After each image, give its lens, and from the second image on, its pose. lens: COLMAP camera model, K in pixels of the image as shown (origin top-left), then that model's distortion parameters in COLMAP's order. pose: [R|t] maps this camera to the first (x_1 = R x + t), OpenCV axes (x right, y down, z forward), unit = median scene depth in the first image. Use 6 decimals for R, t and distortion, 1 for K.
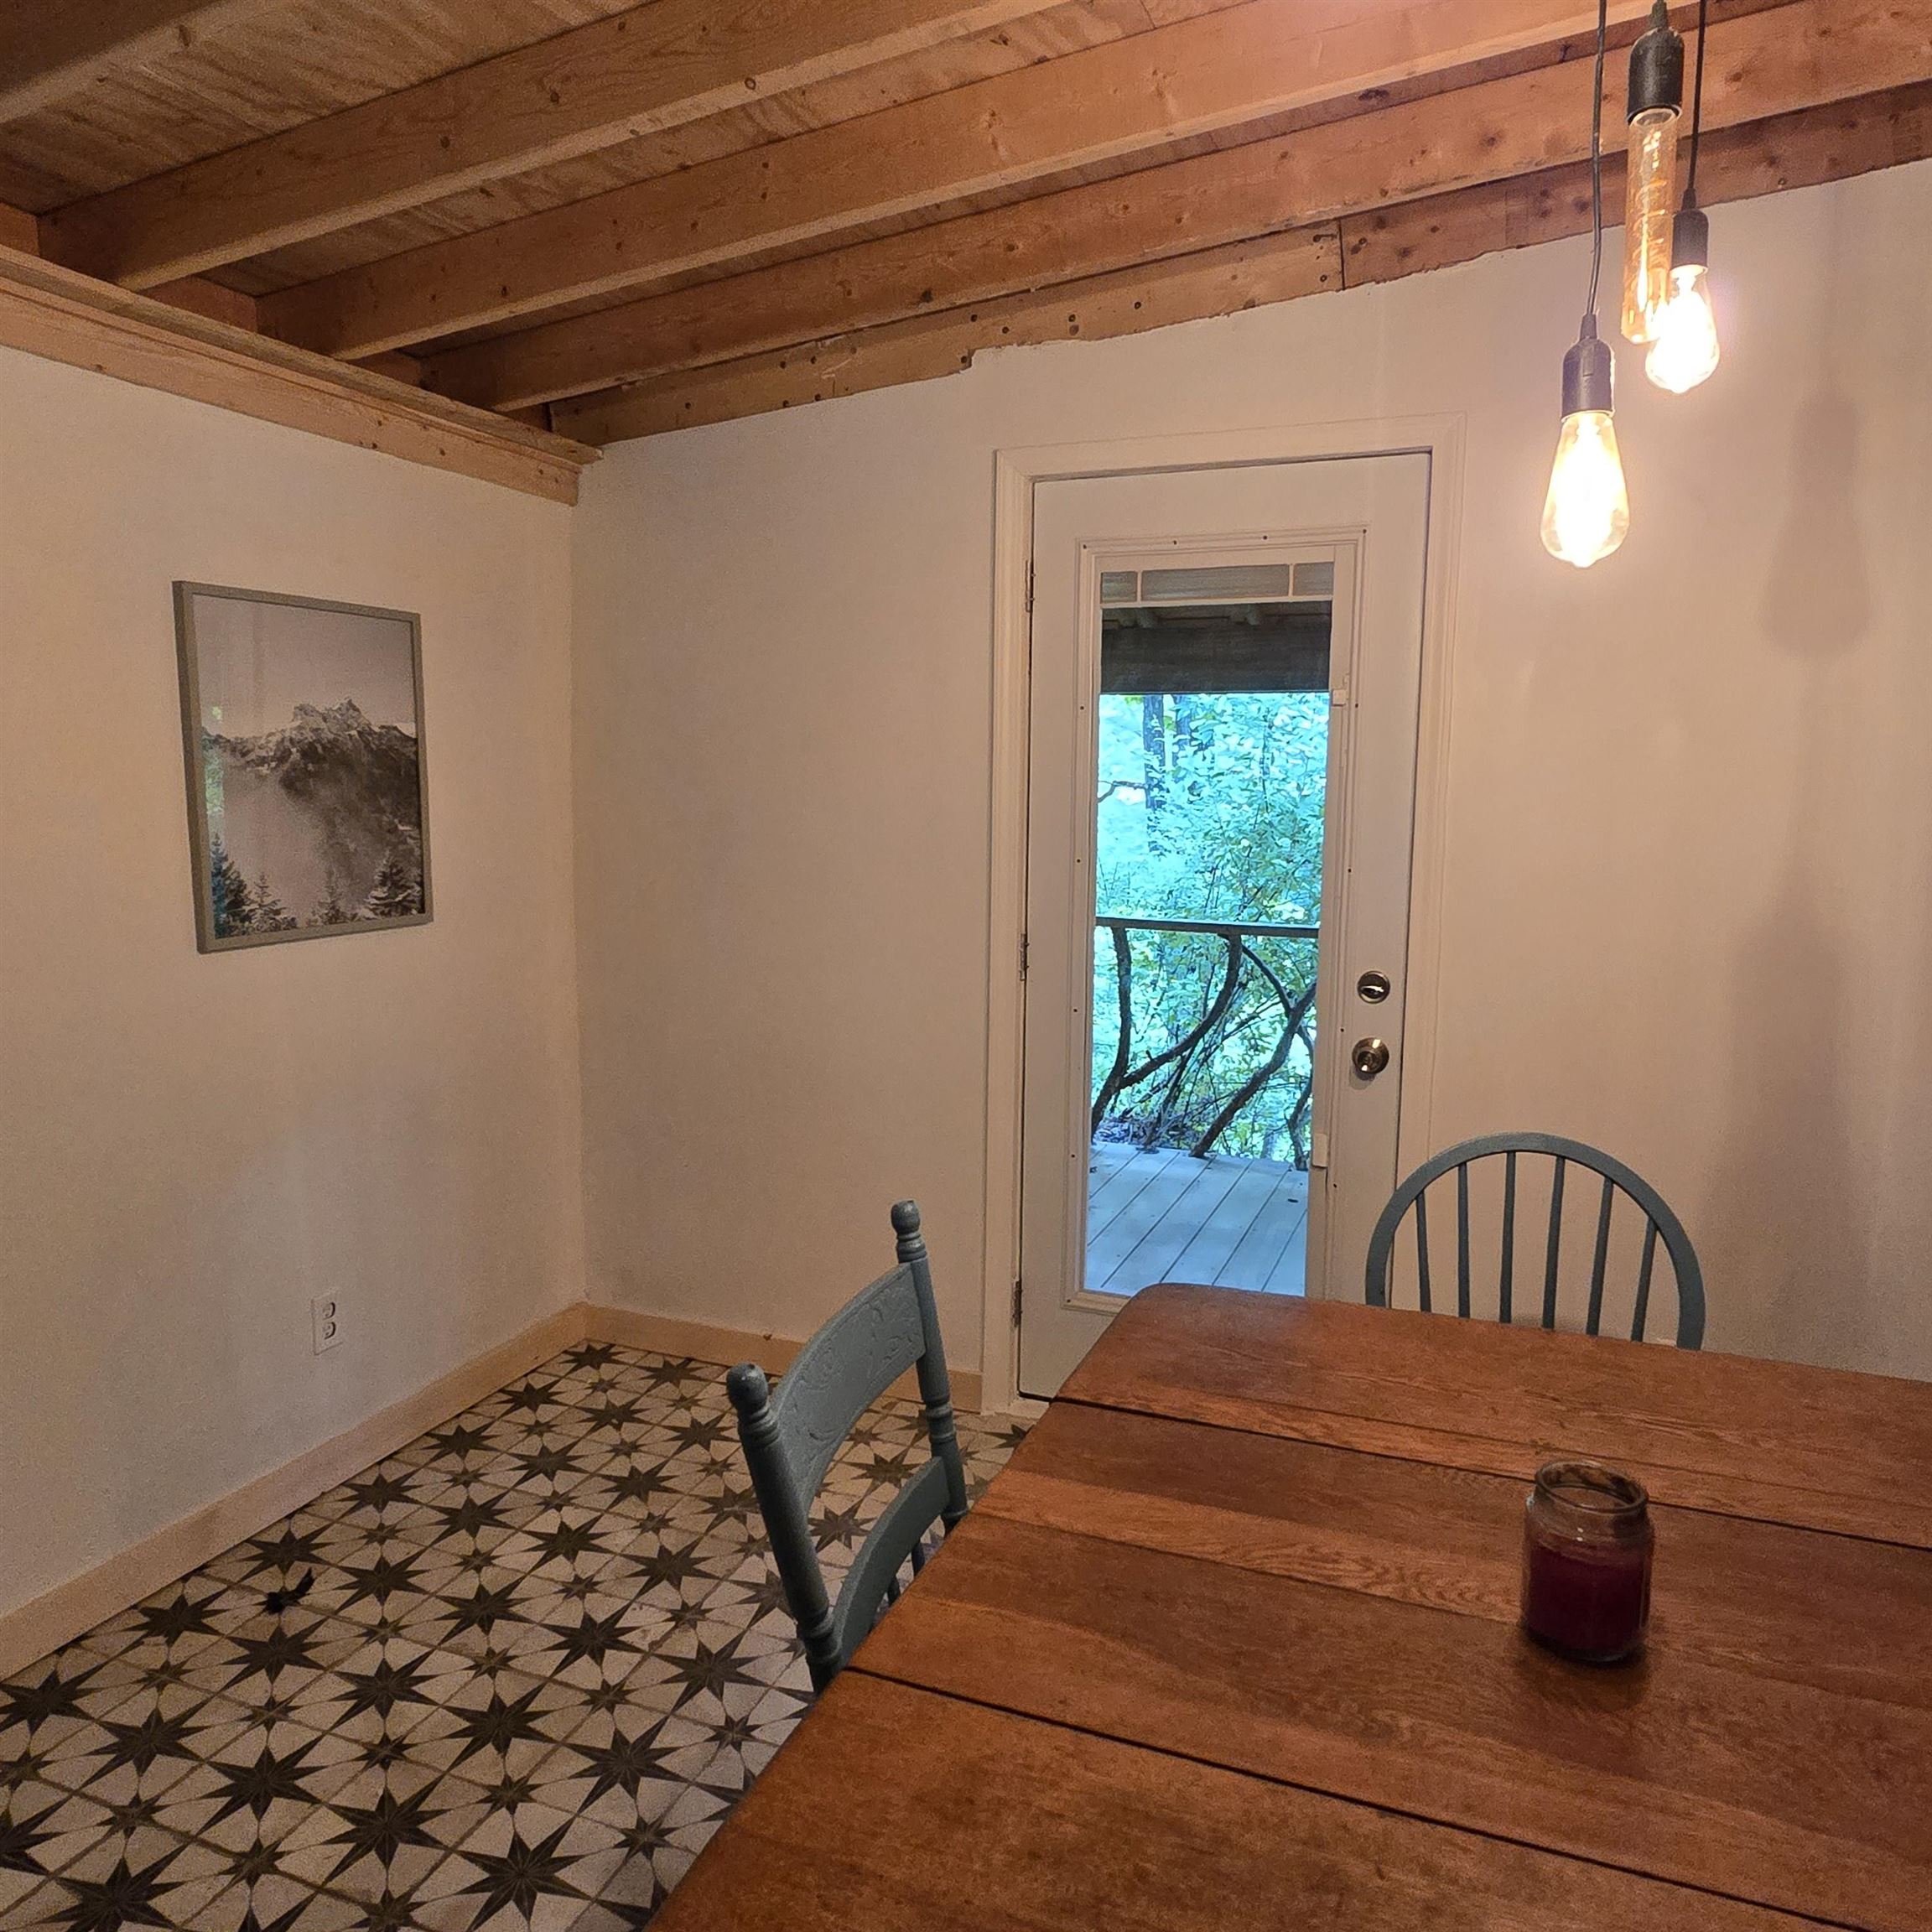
lens RADIAL K [[1391.6, 0, 967.3], [0, 1391.6, 964.9], [0, 0, 1]] dist [0.002051, -0.003514]
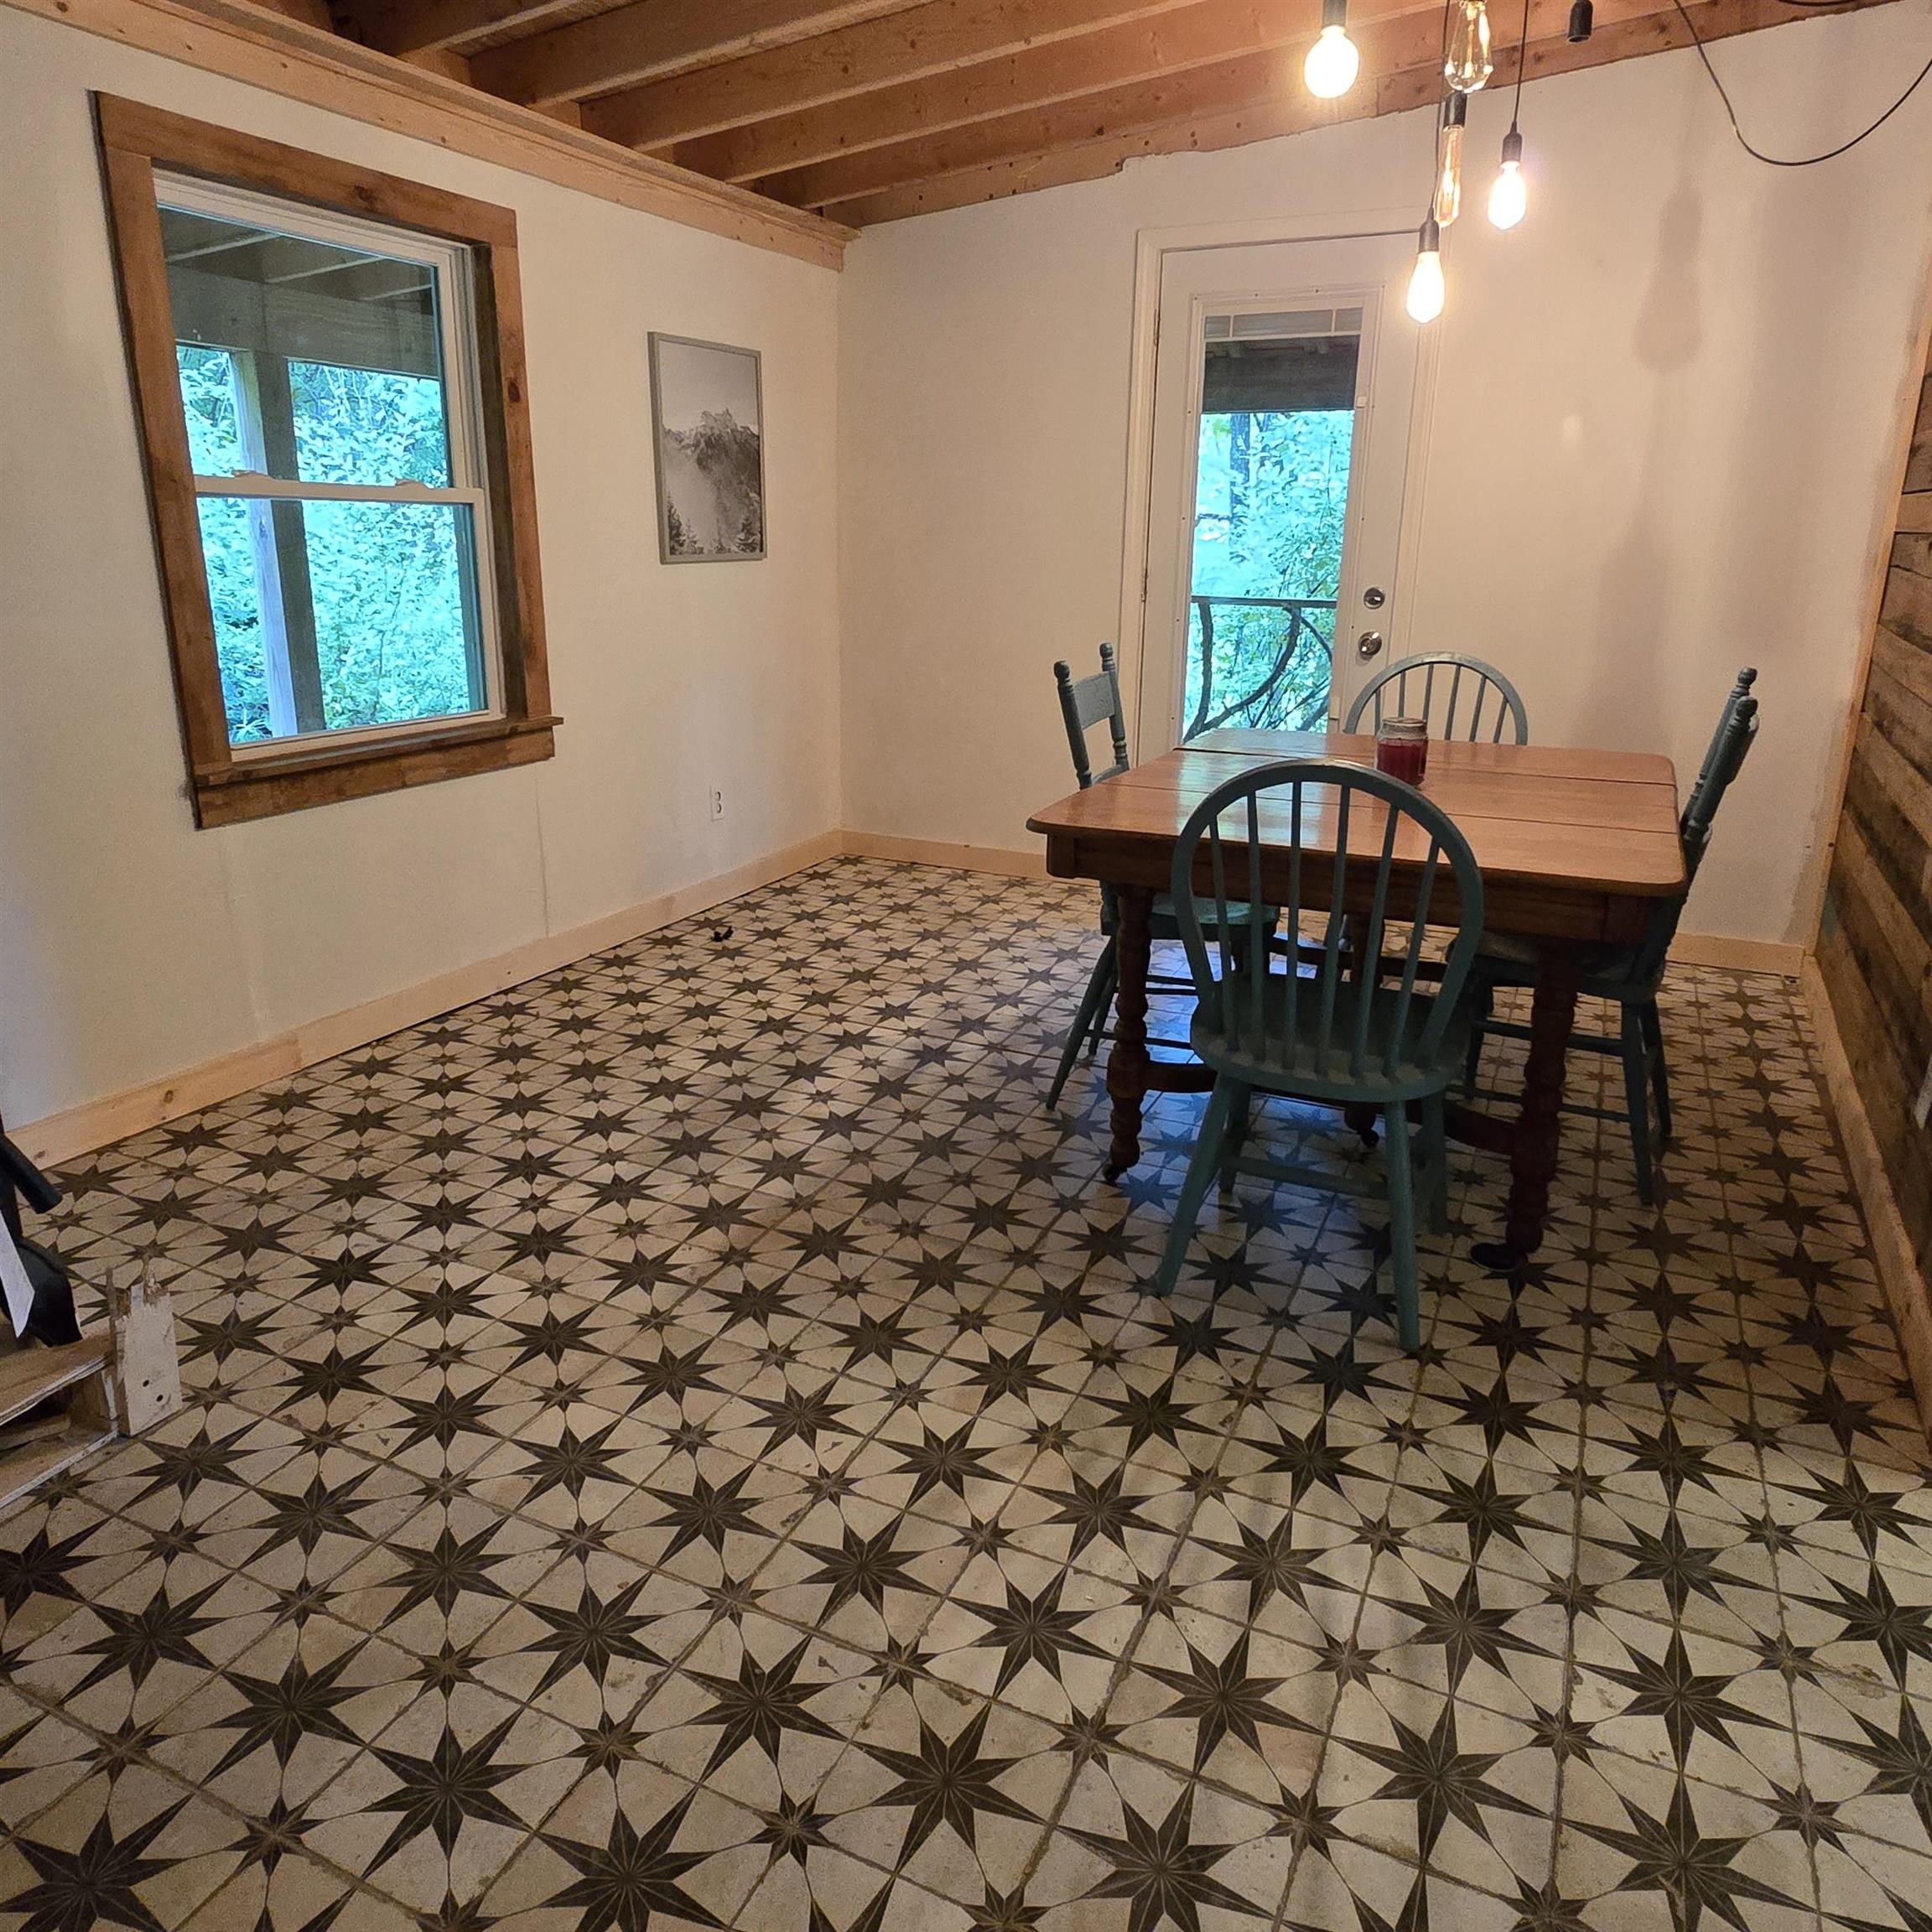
lens RADIAL K [[1391.6, 0, 935.6], [0, 1391.6, 945.3], [0, 0, 1]] dist [0.002051, -0.003514]
pose [[0.997248, 0.018815, -0.071707, -0.075987], [-0.007362, 0.987612, 0.156743, 0.156842], [0.073767, -0.155783, 0.985033, -0.616450]]
